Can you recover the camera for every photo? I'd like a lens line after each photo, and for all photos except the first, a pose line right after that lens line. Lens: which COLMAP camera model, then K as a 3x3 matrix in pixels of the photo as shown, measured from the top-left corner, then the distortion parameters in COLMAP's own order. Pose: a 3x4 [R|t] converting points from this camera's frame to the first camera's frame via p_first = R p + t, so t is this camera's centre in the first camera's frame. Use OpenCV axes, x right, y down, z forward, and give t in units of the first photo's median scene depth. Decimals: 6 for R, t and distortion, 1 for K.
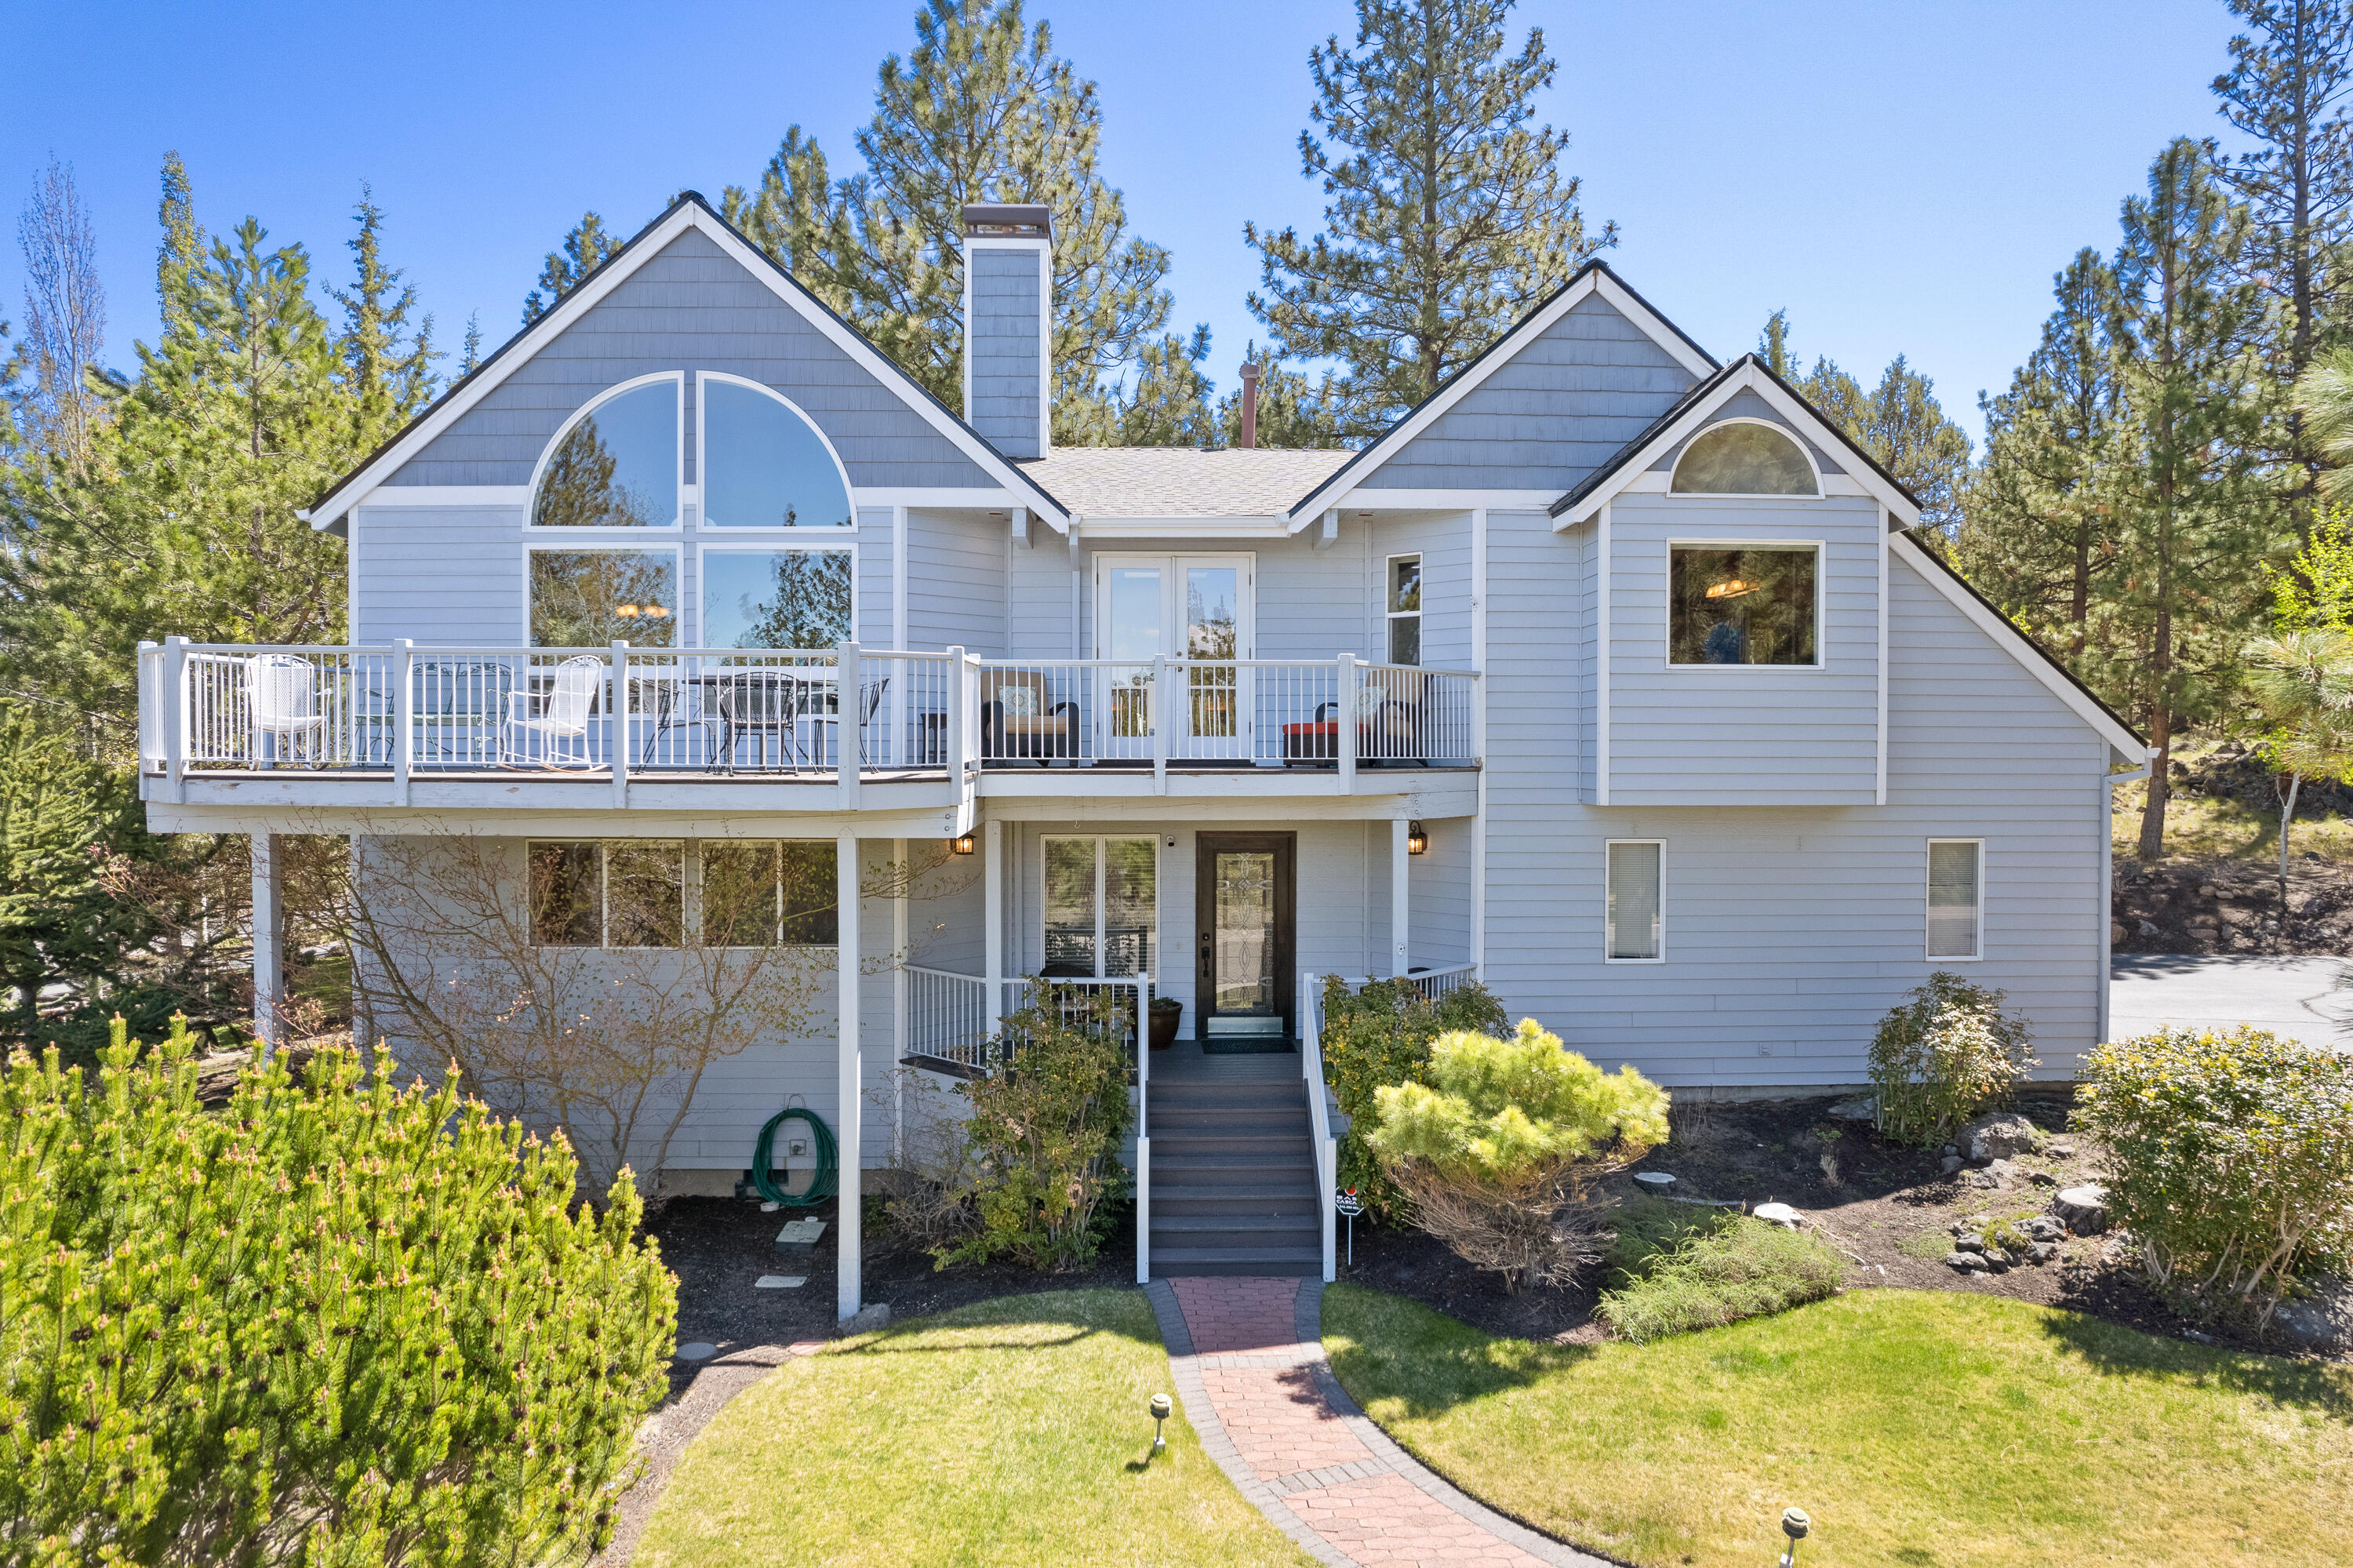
lens RADIAL K [[1501.4, 0, 1189.6], [0, 1501.4, 777.2], [0, 0, 1]] dist [-0.069246, 0.059662]
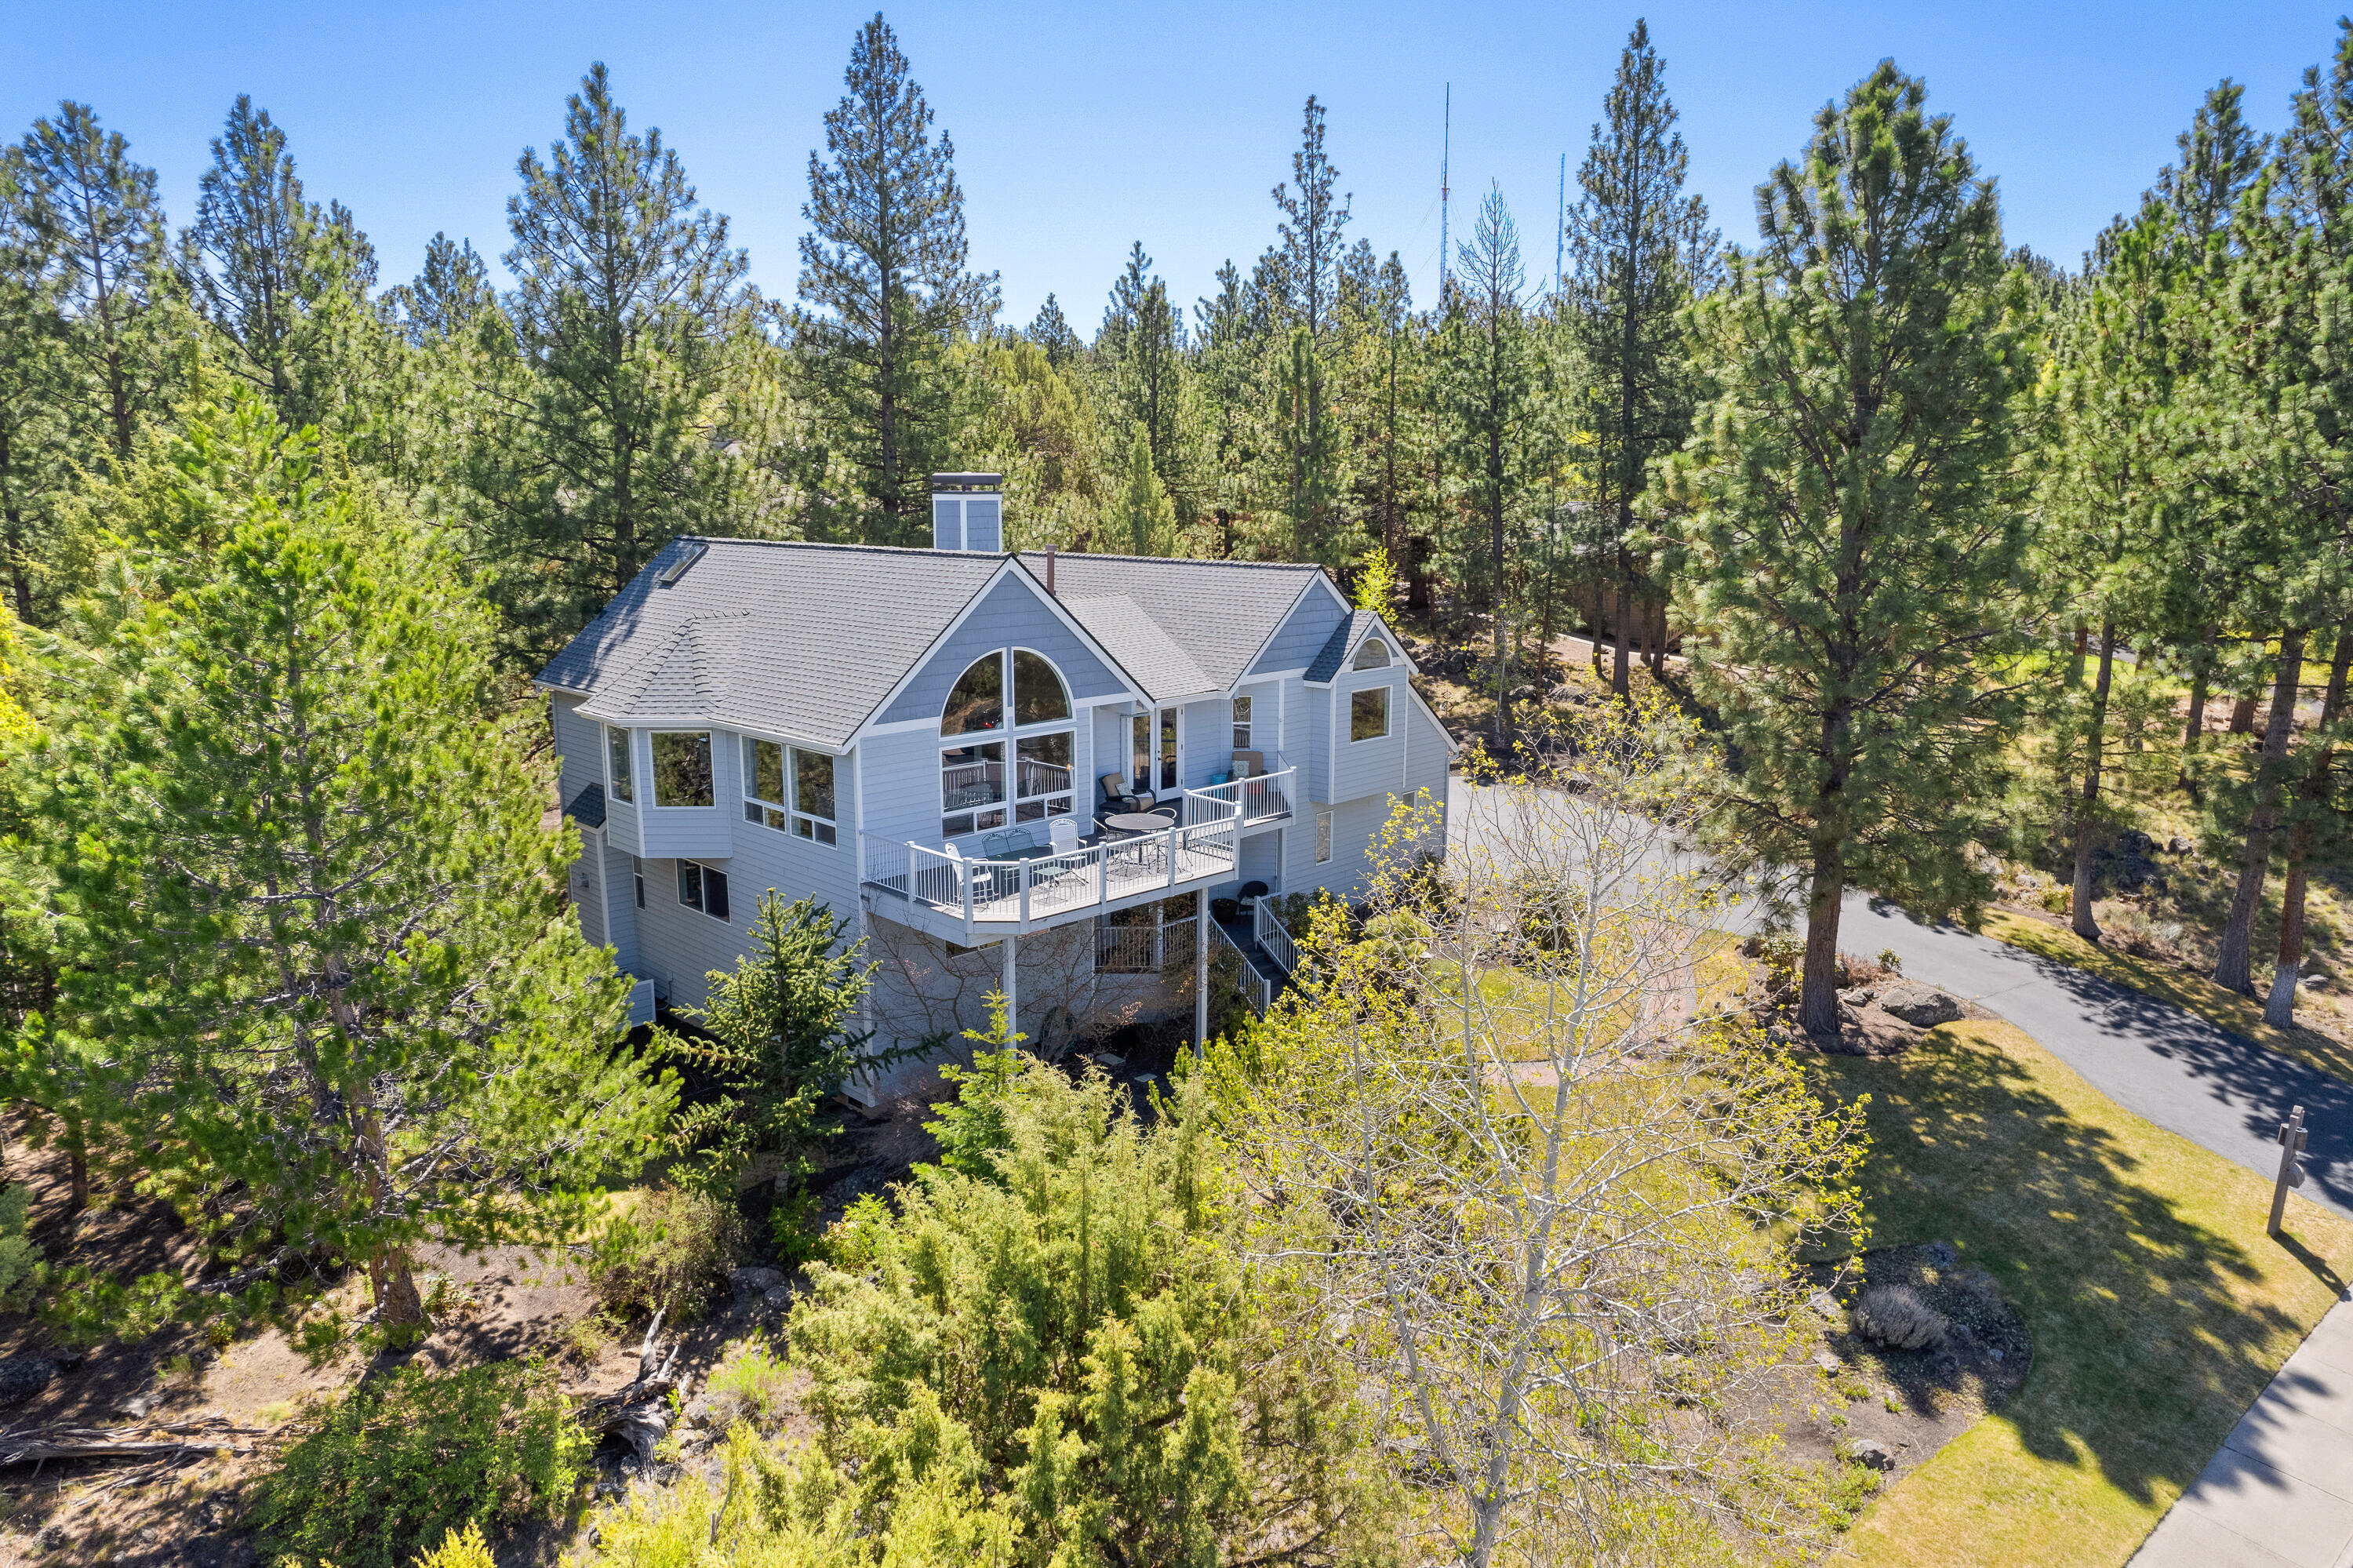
lens RADIAL K [[1501.4, 0, 1189.6], [0, 1501.4, 777.2], [0, 0, 1]] dist [-0.069246, 0.059662]
pose [[0.714747, -0.132982, 0.686624, -1.381657], [0.006778, 0.983028, 0.183332, -0.422052], [-0.699350, -0.126382, 0.703518, -0.477821]]
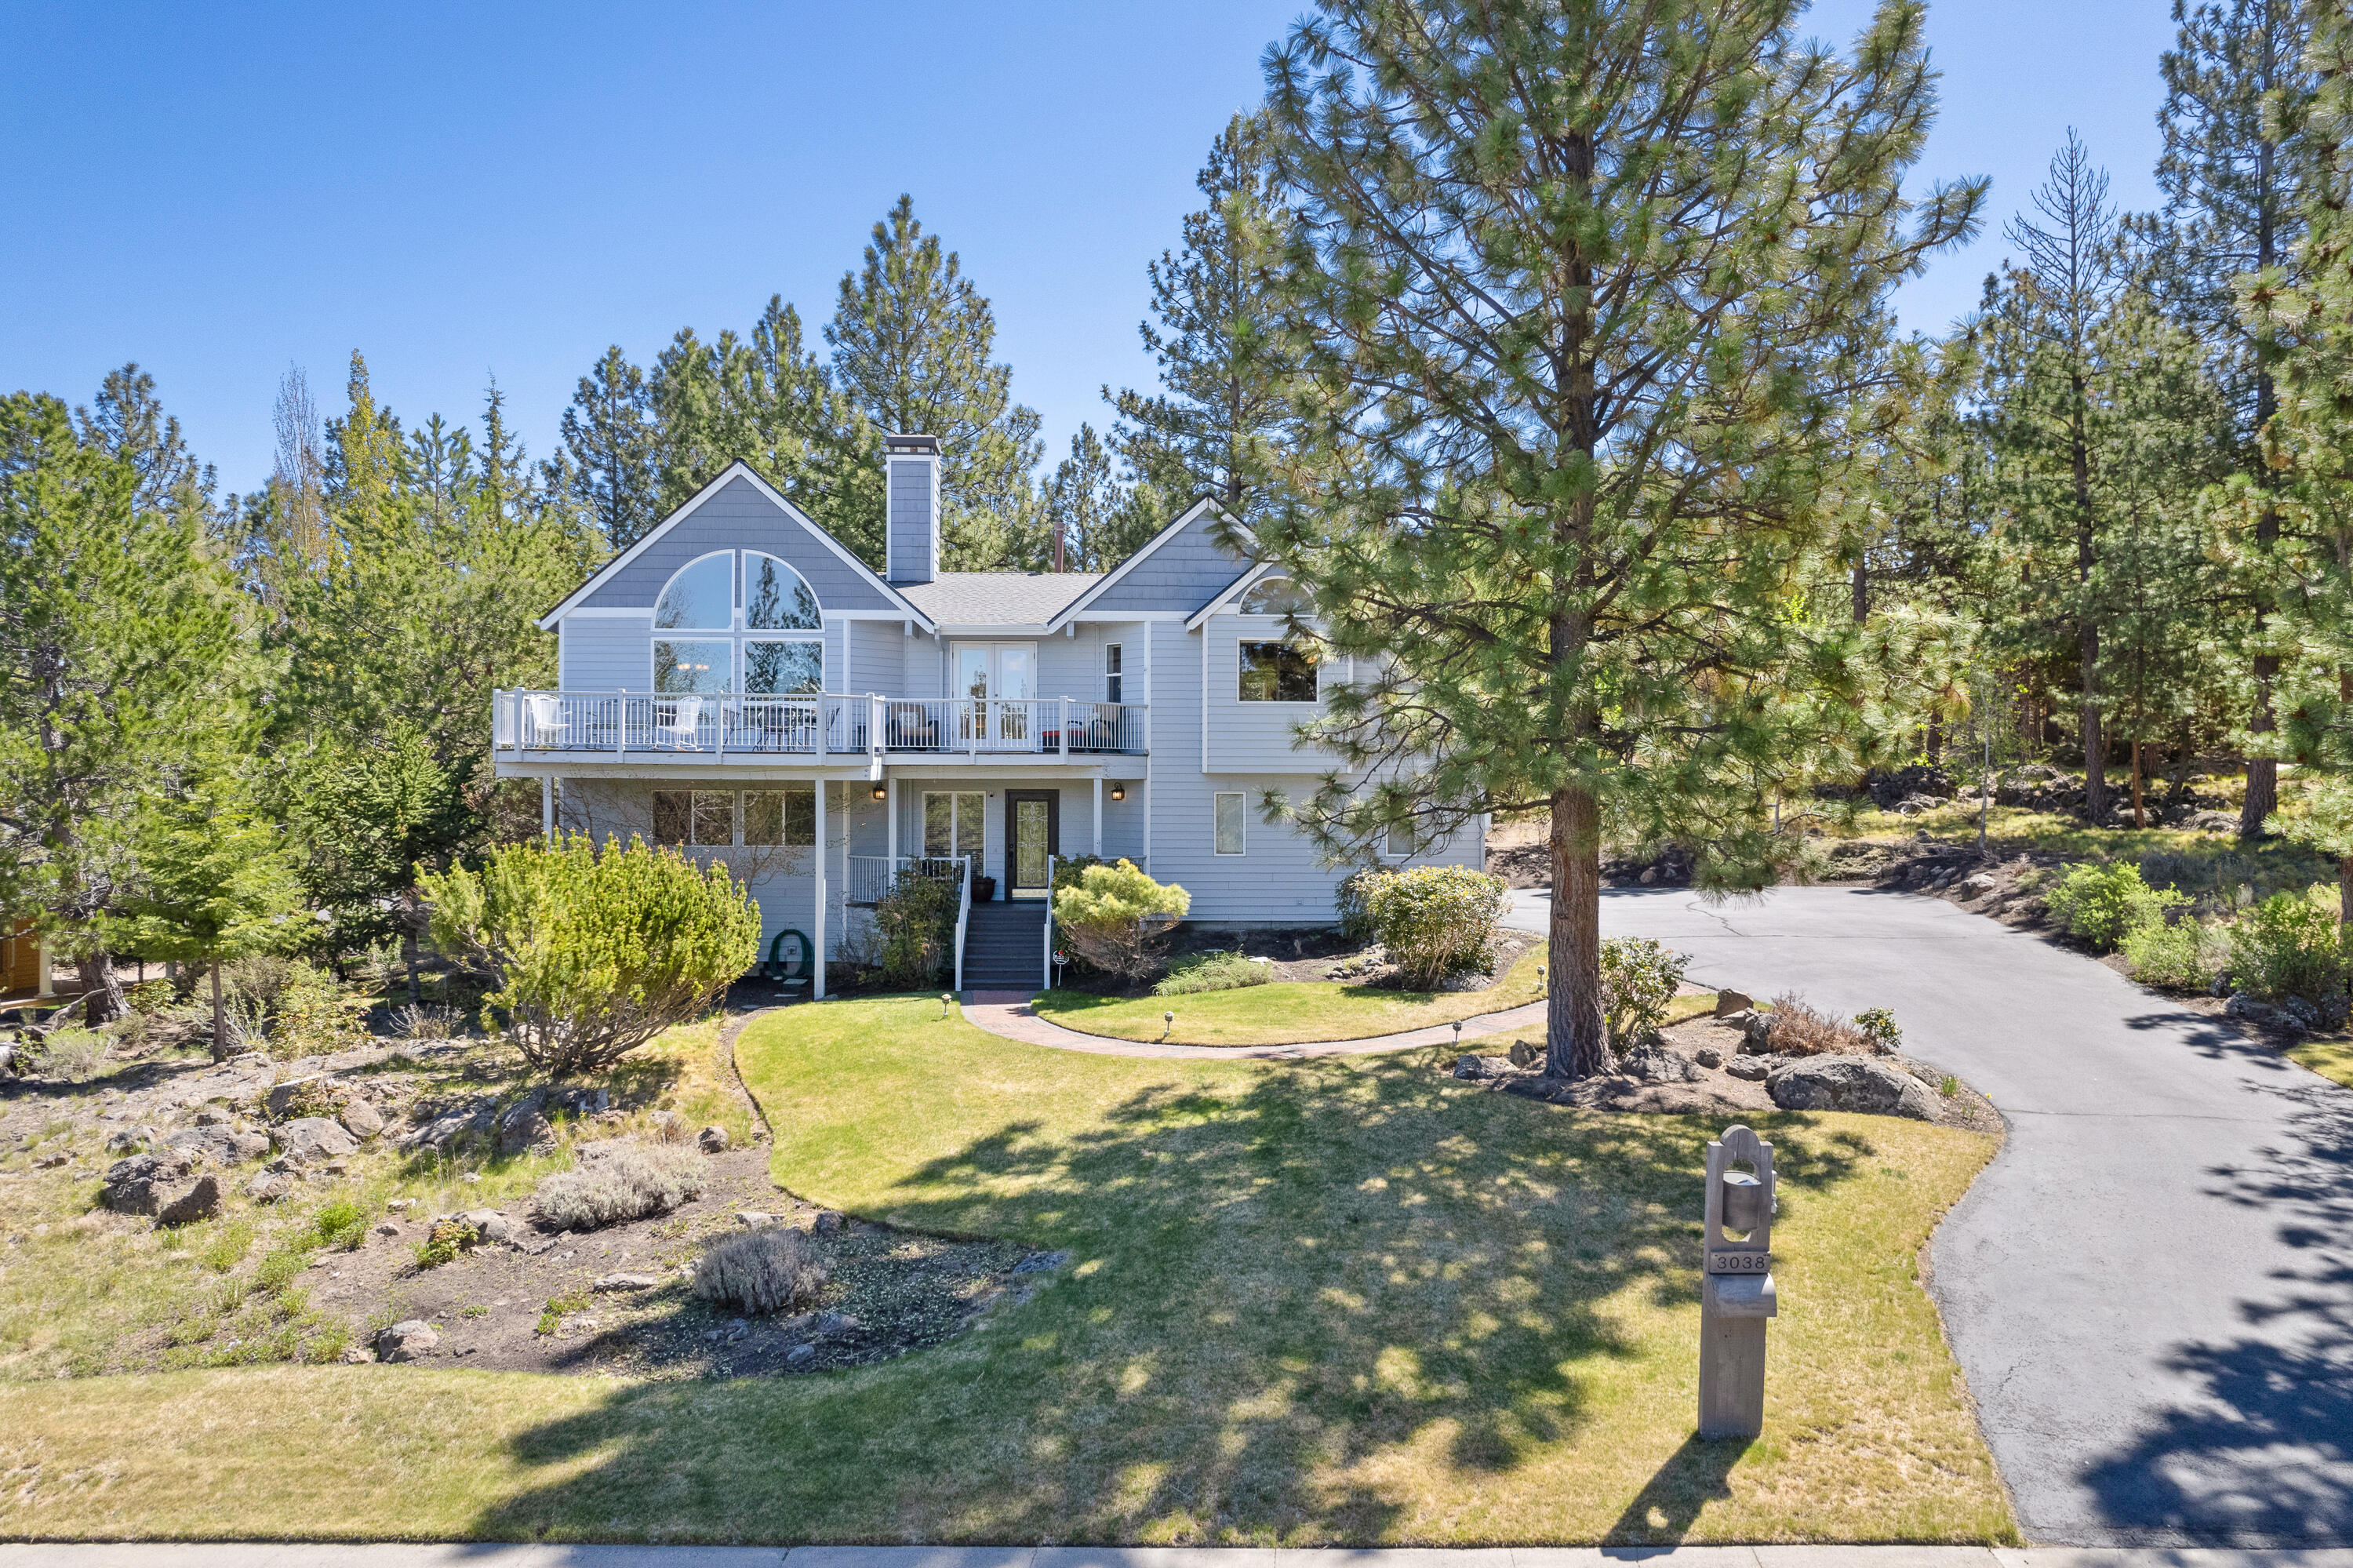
lens RADIAL K [[1512.9, 0, 1213.6], [0, 1512.9, 790.5], [0, 0, 1]] dist [-0.025801, 0.001022]
pose [[0.999380, 0.000947, 0.035194, 0.200790], [-0.000477, 0.999910, -0.013384, 0.063561], [-0.035203, 0.013359, 0.999291, -0.917952]]
